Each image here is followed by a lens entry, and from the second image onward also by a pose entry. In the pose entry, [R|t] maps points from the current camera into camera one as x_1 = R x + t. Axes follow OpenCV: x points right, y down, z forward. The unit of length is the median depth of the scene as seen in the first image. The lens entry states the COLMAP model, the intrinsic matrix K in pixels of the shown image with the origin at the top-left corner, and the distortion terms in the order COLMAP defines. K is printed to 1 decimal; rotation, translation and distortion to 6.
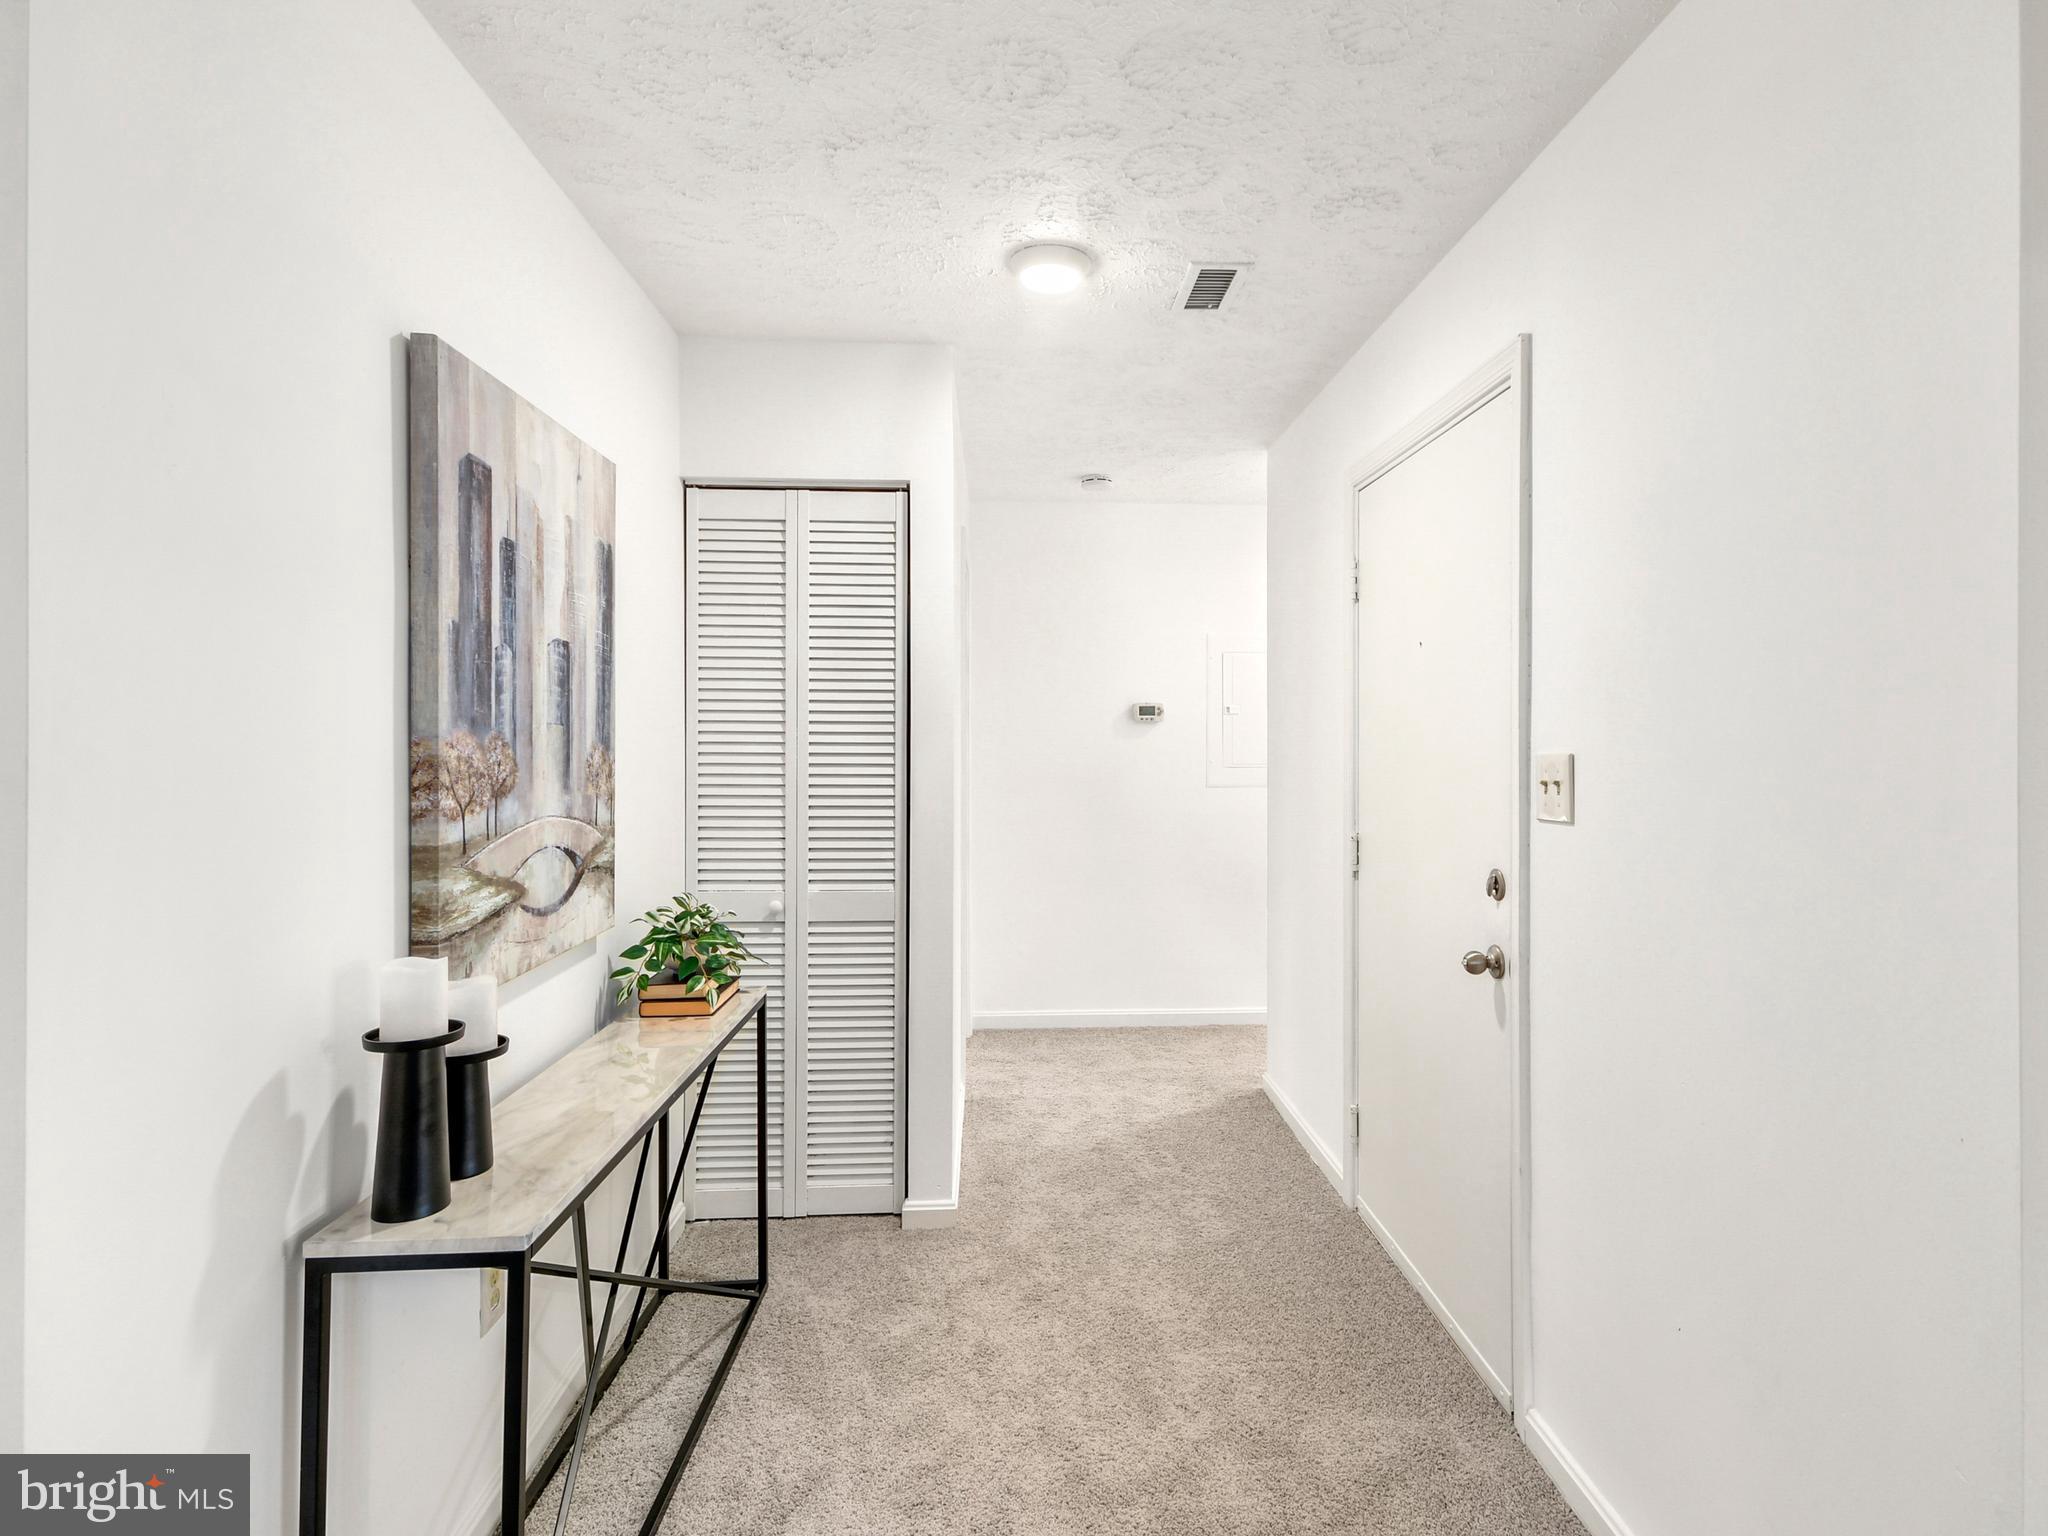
lens RADIAL K [[1087.4, 0, 1091.4], [0, 1087.4, 747.7], [0, 0, 1]] dist [0.022999, -0.001453]
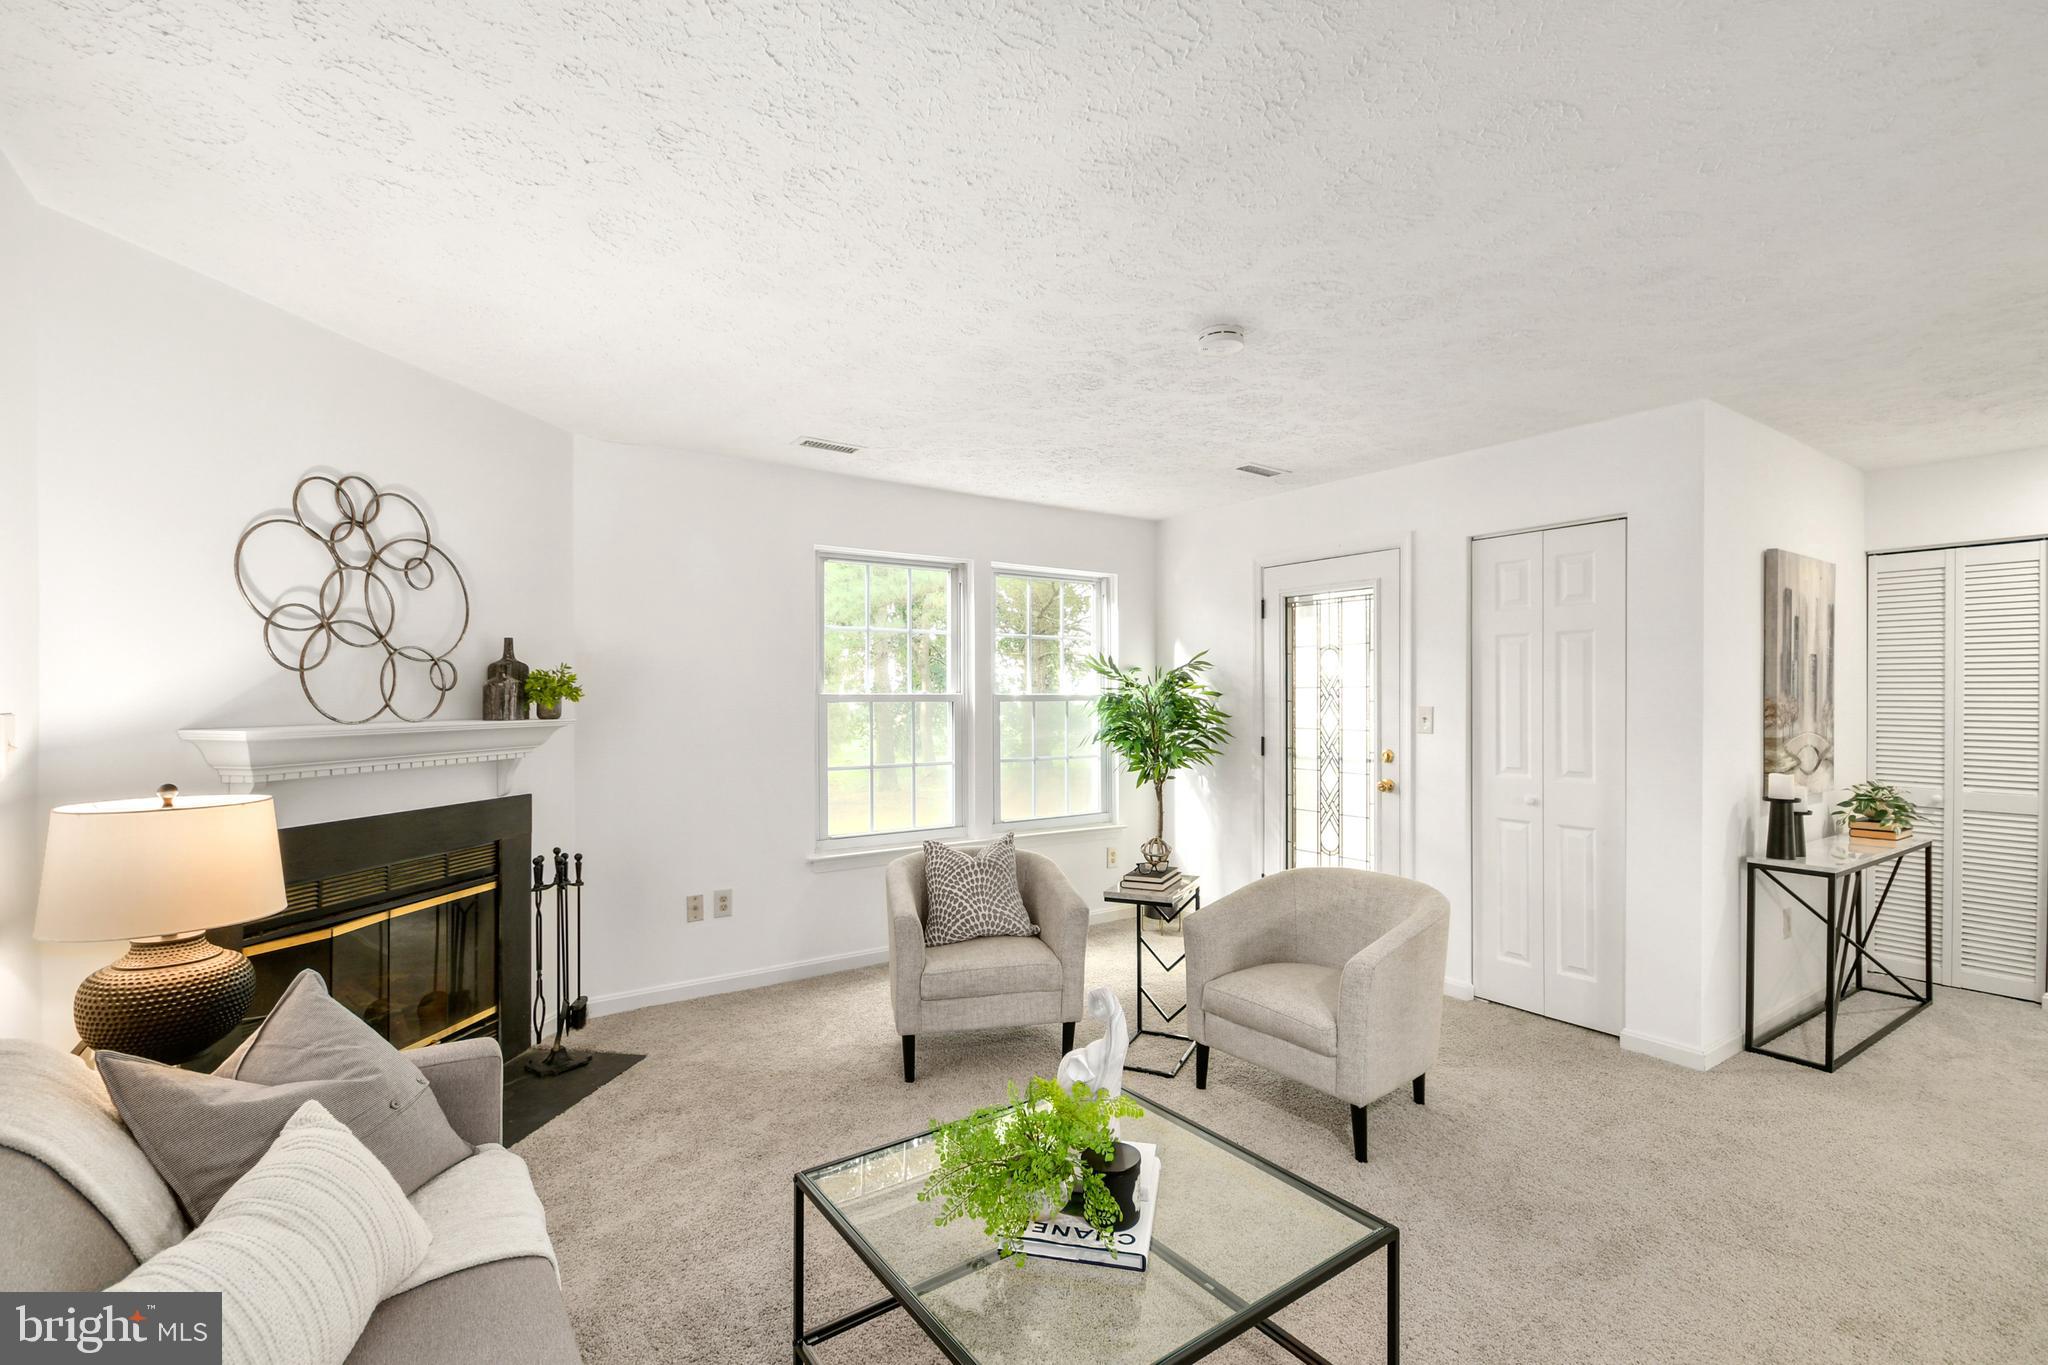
lens RADIAL K [[903.4, 0, 1033.3], [0, 903.4, 696.5], [0, 0, 1]] dist [0.022961, -0.004980]
pose [[0.510069, 0.002345, -0.860131, 0.349507], [-0.011698, 0.999923, -0.004211, 0.016742], [0.860054, 0.012210, 0.510057, -1.478560]]
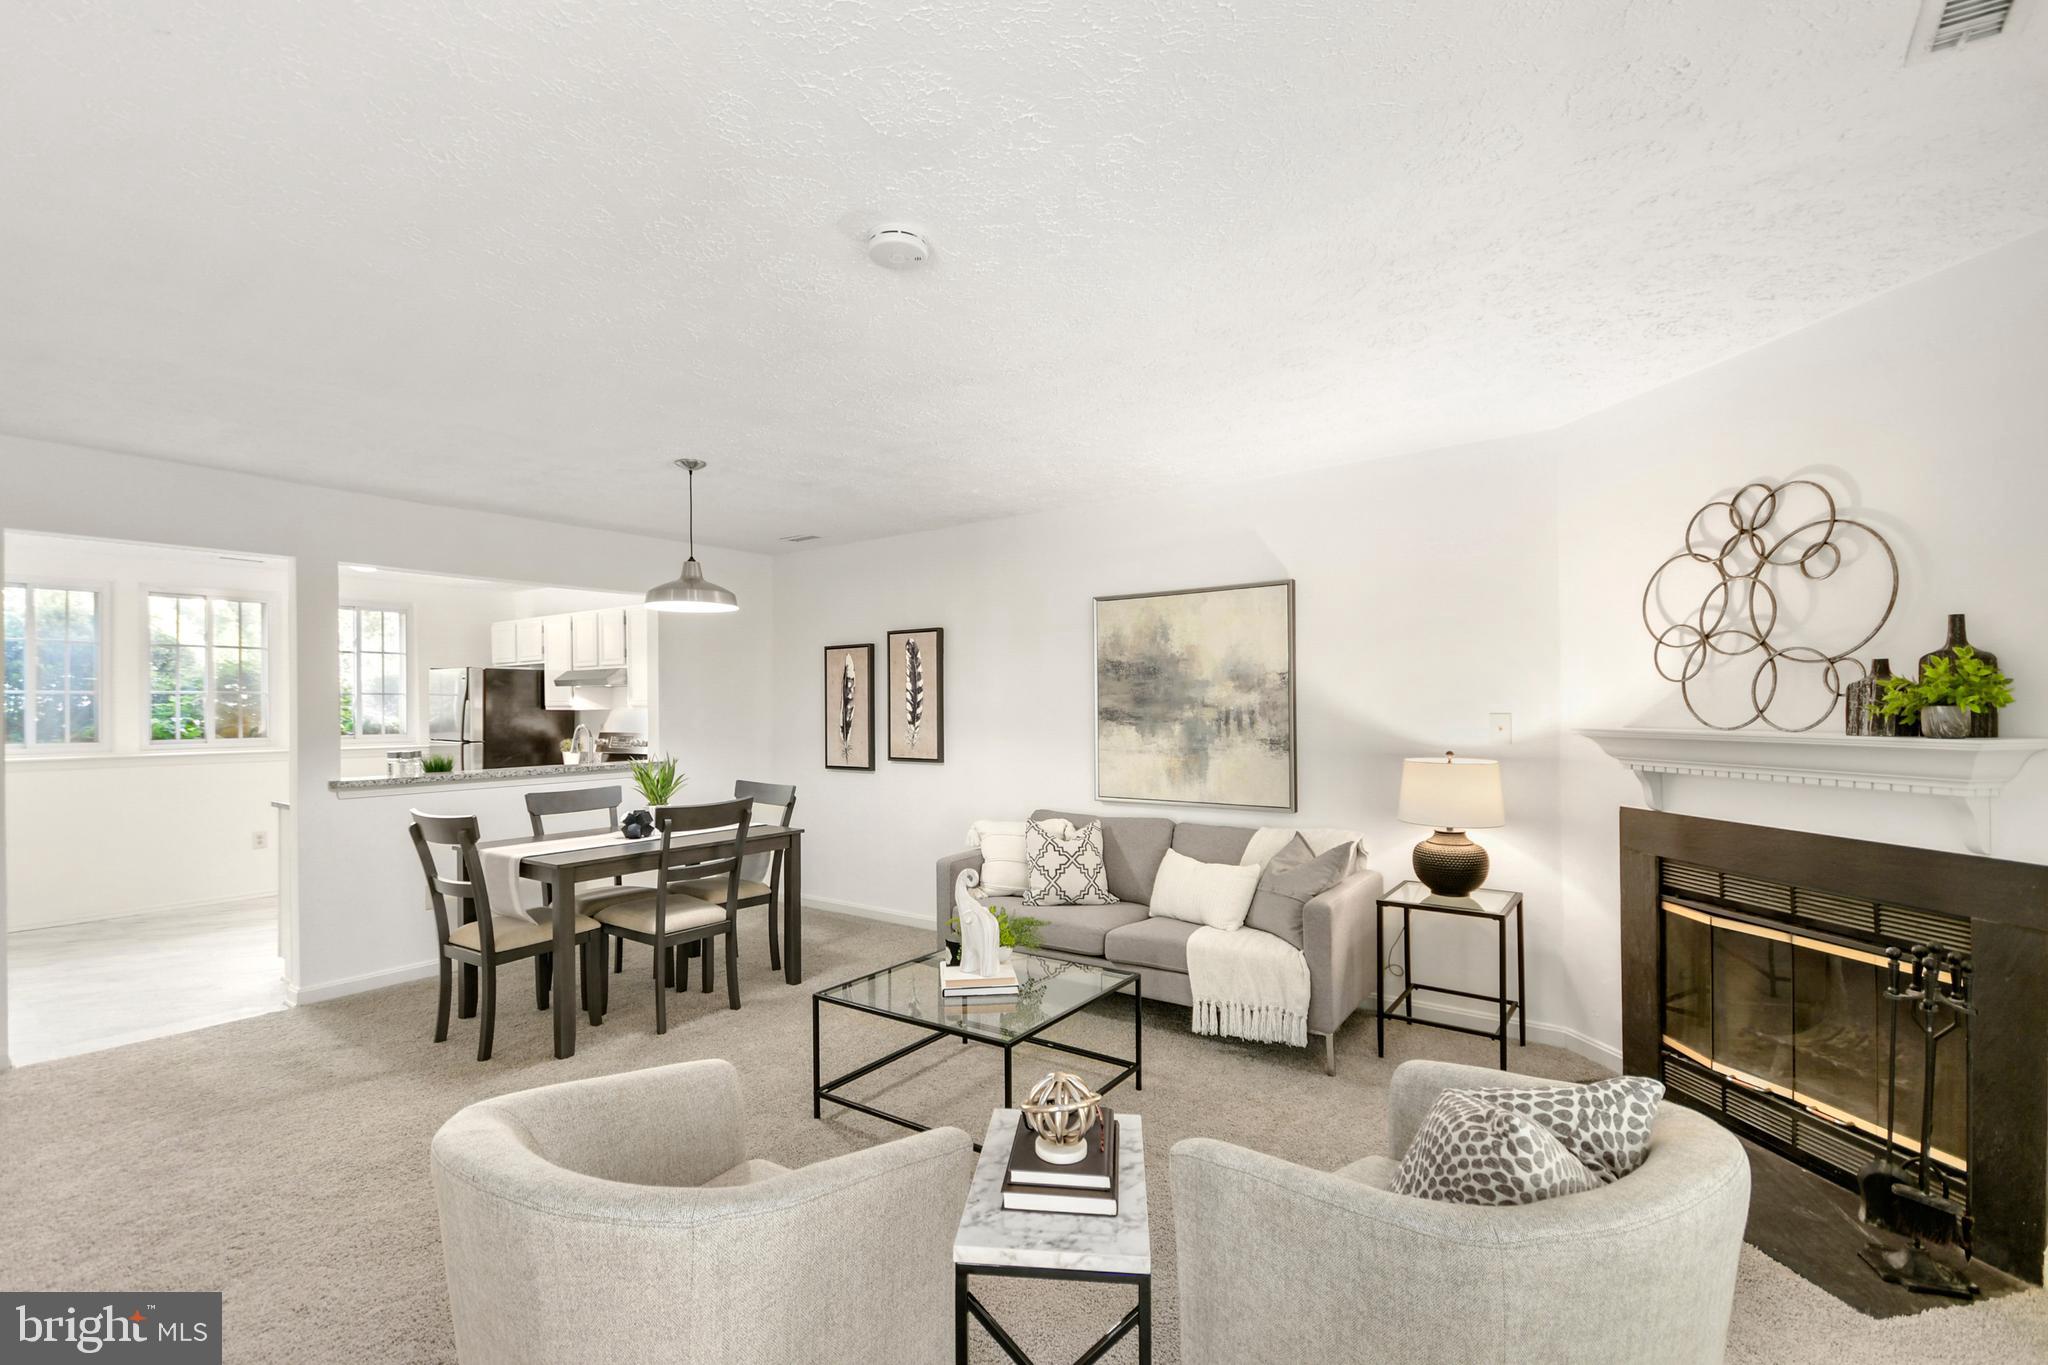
lens RADIAL K [[903.4, 0, 1012.9], [0, 903.4, 701.4], [0, 0, 1]] dist [0.022961, -0.004980]
pose [[-0.764478, 0.011957, 0.644539, -1.523064], [0.017528, 0.999844, 0.002242, -0.004195], [-0.644412, 0.013011, -0.764568, 0.246673]]
